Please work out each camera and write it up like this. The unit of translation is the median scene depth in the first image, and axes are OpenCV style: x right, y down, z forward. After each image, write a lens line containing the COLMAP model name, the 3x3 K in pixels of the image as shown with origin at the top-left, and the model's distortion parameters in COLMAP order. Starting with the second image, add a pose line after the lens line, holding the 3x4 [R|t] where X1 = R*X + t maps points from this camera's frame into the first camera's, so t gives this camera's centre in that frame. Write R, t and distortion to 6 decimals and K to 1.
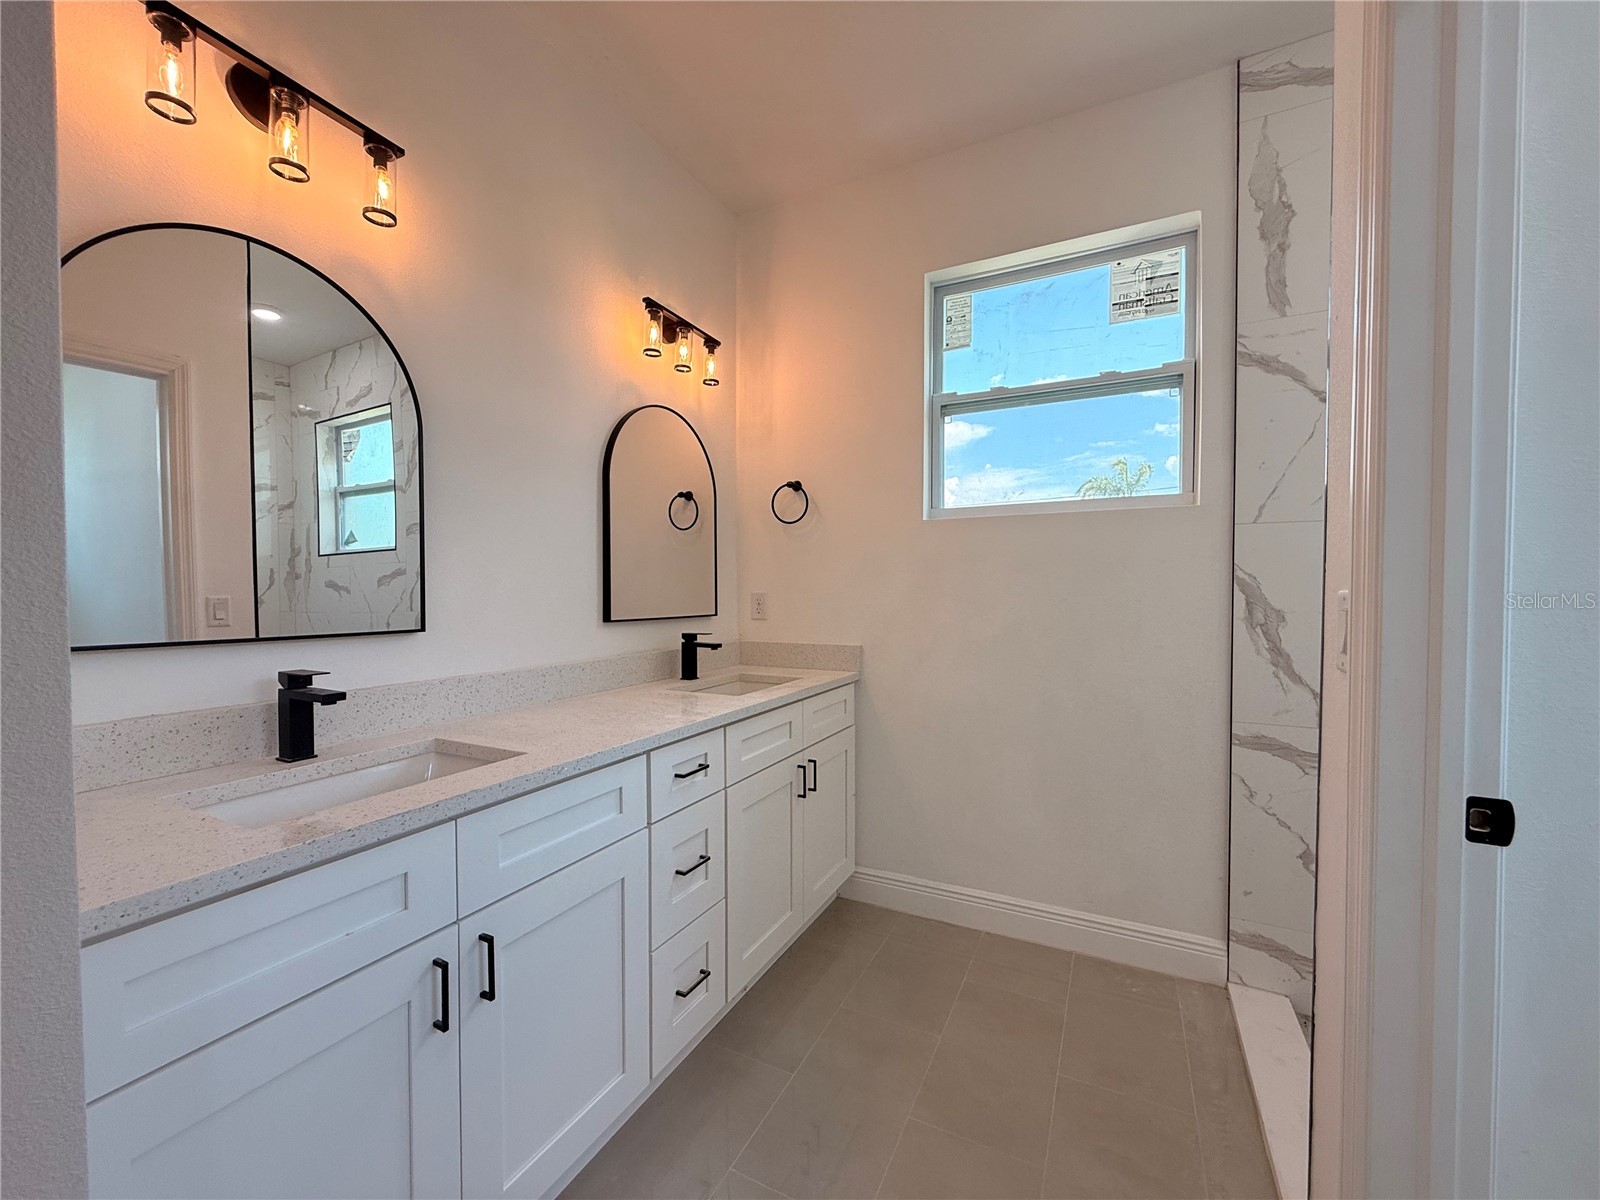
lens RADIAL K [[639.2, 0, 792.0], [0, 639.2, 602.2], [0, 0, 1]] dist [-0.001582, 0.000937]
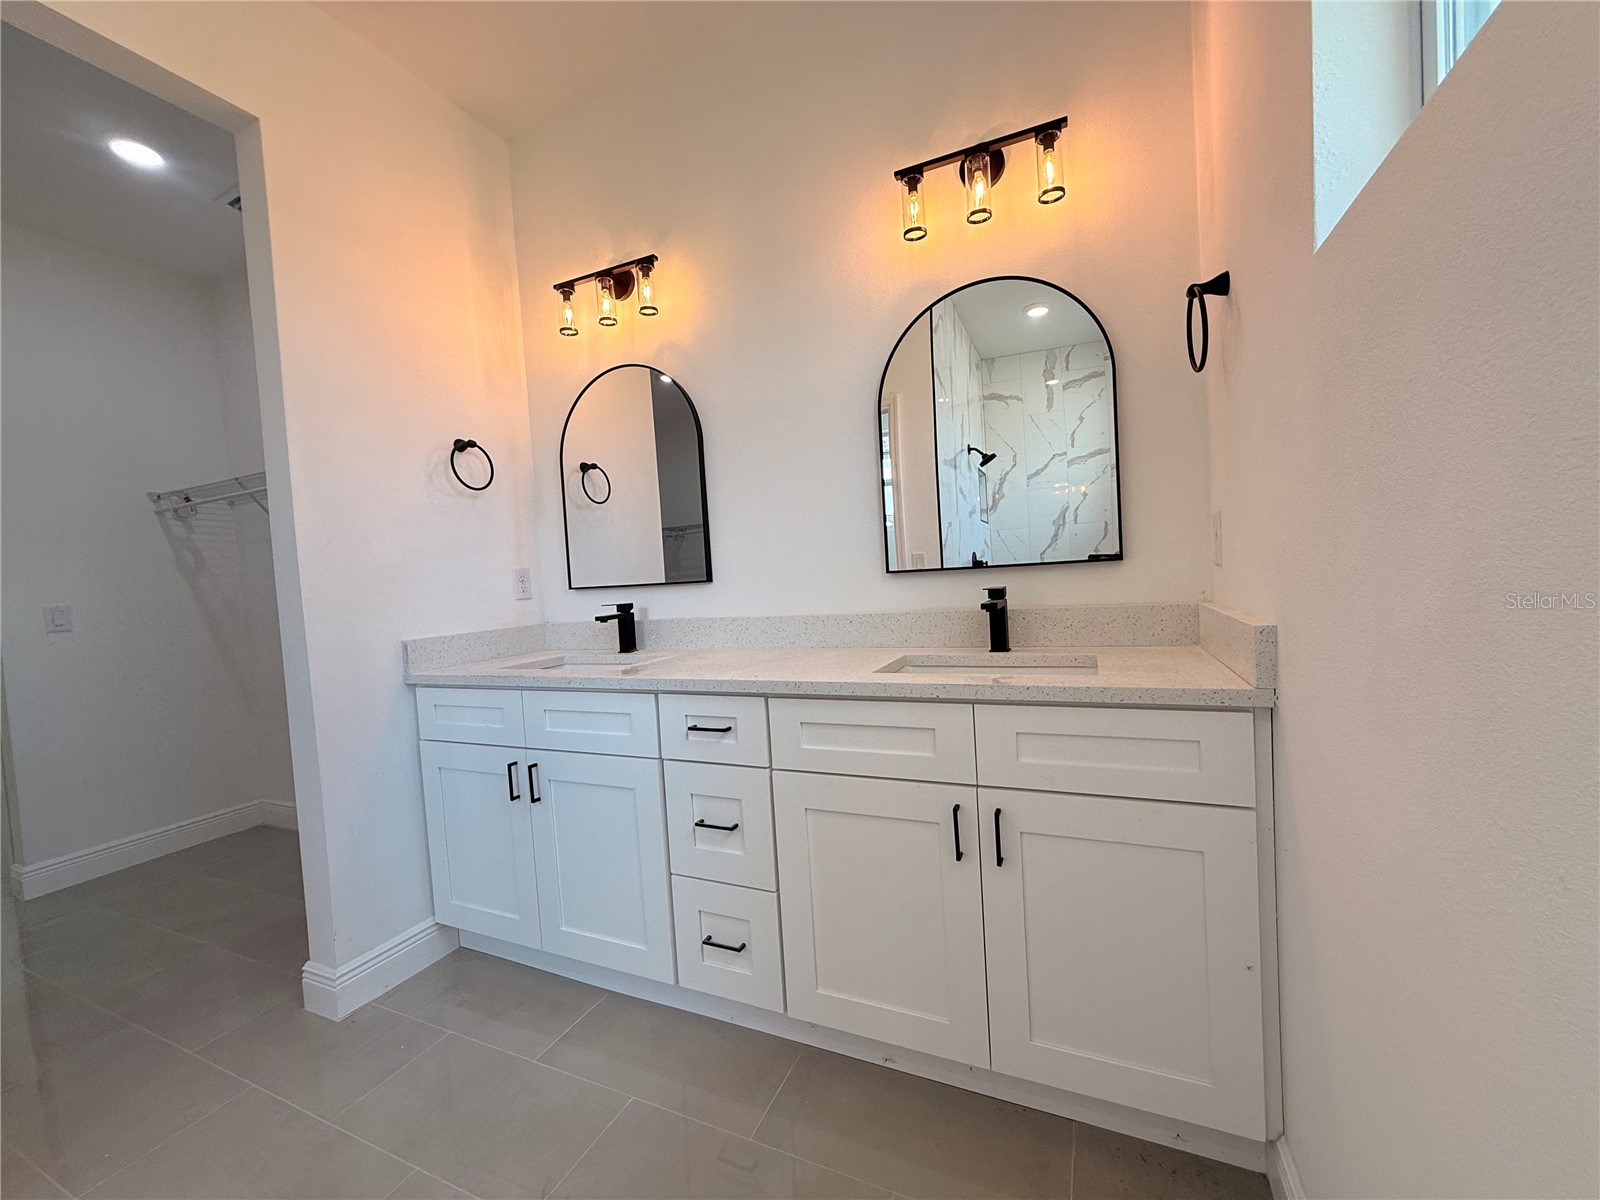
lens RADIAL K [[639.2, 0, 795.5], [0, 639.2, 599.1], [0, 0, 1]] dist [-0.001582, 0.000937]
pose [[0.057820, 0.046368, -0.997250, 0.619703], [0.049839, 0.997541, 0.049271, 0.018119], [0.997082, -0.052551, 0.055367, 0.829225]]
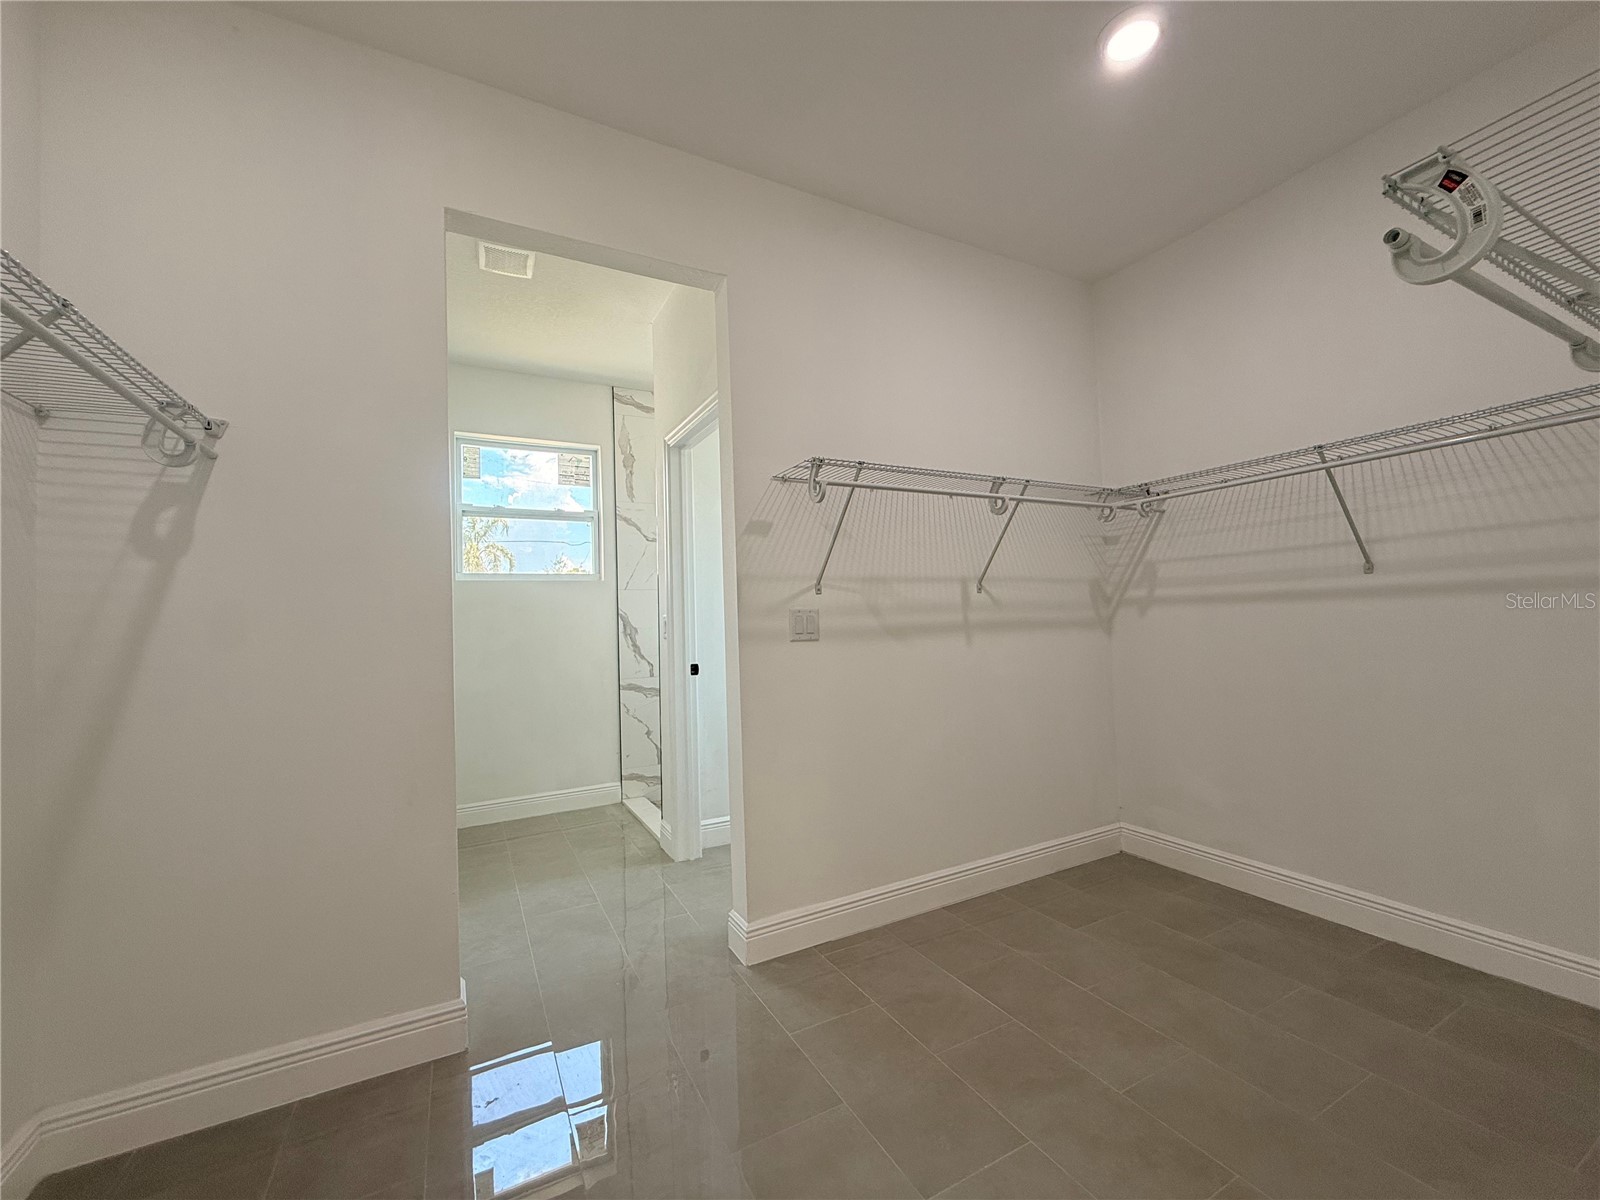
lens RADIAL K [[639.2, 0, 799.9], [0, 639.2, 598.5], [0, 0, 1]] dist [-0.001582, 0.000937]
pose [[0.565917, 0.013192, 0.824357, -0.798168], [0.045604, 0.997840, -0.047276, 0.042765], [-0.823200, 0.064348, 0.564093, -0.791197]]
